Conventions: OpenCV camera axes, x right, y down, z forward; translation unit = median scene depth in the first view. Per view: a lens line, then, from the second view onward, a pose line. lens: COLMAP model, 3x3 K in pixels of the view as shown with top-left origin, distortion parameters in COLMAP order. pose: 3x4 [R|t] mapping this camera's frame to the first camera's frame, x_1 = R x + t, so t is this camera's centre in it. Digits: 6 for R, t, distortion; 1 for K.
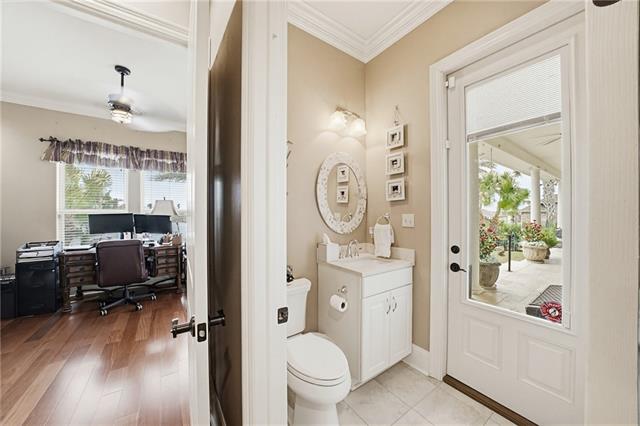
lens RADIAL K [[225.0, 0, 320.5], [0, 225.0, 214.5], [0, 0, 1]] dist [-0.018402, 0.000182]
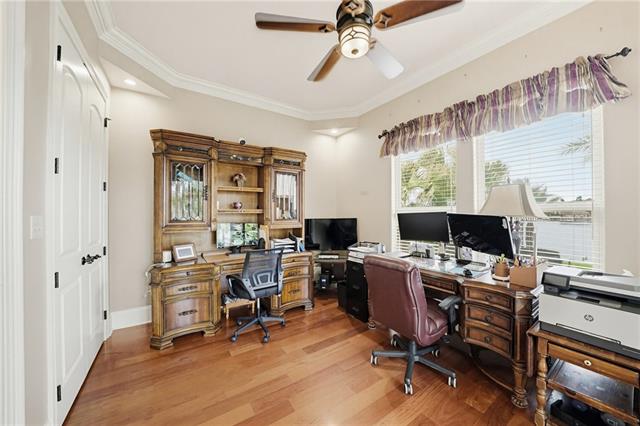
lens RADIAL K [[225.0, 0, 320.5], [0, 225.0, 214.5], [0, 0, 1]] dist [-0.018402, 0.000182]
pose [[0.000725, 0.006384, -0.999979, -0.241198], [-0.000630, 0.999979, 0.006383, -0.000929], [1.000000, 0.000625, 0.000729, 0.656713]]
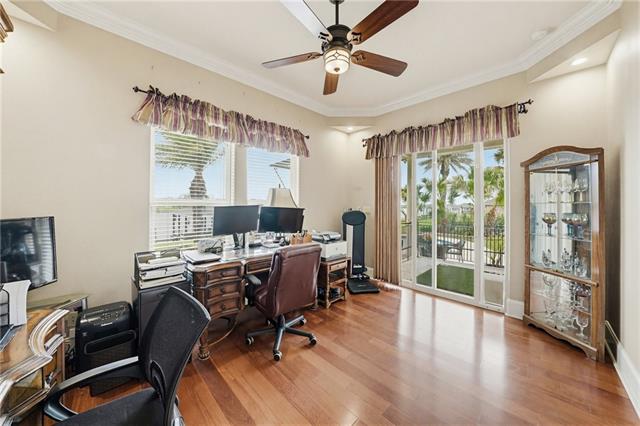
lens RADIAL K [[226.3, 0, 318.8], [0, 226.3, 205.2], [0, 0, 1]] dist [-0.019924, -0.000018]
pose [[0.986206, 0.003050, 0.165493, -0.769829], [-0.001509, 0.999954, -0.009438, 0.000958], [-0.165514, 0.009058, 0.986166, 0.245871]]
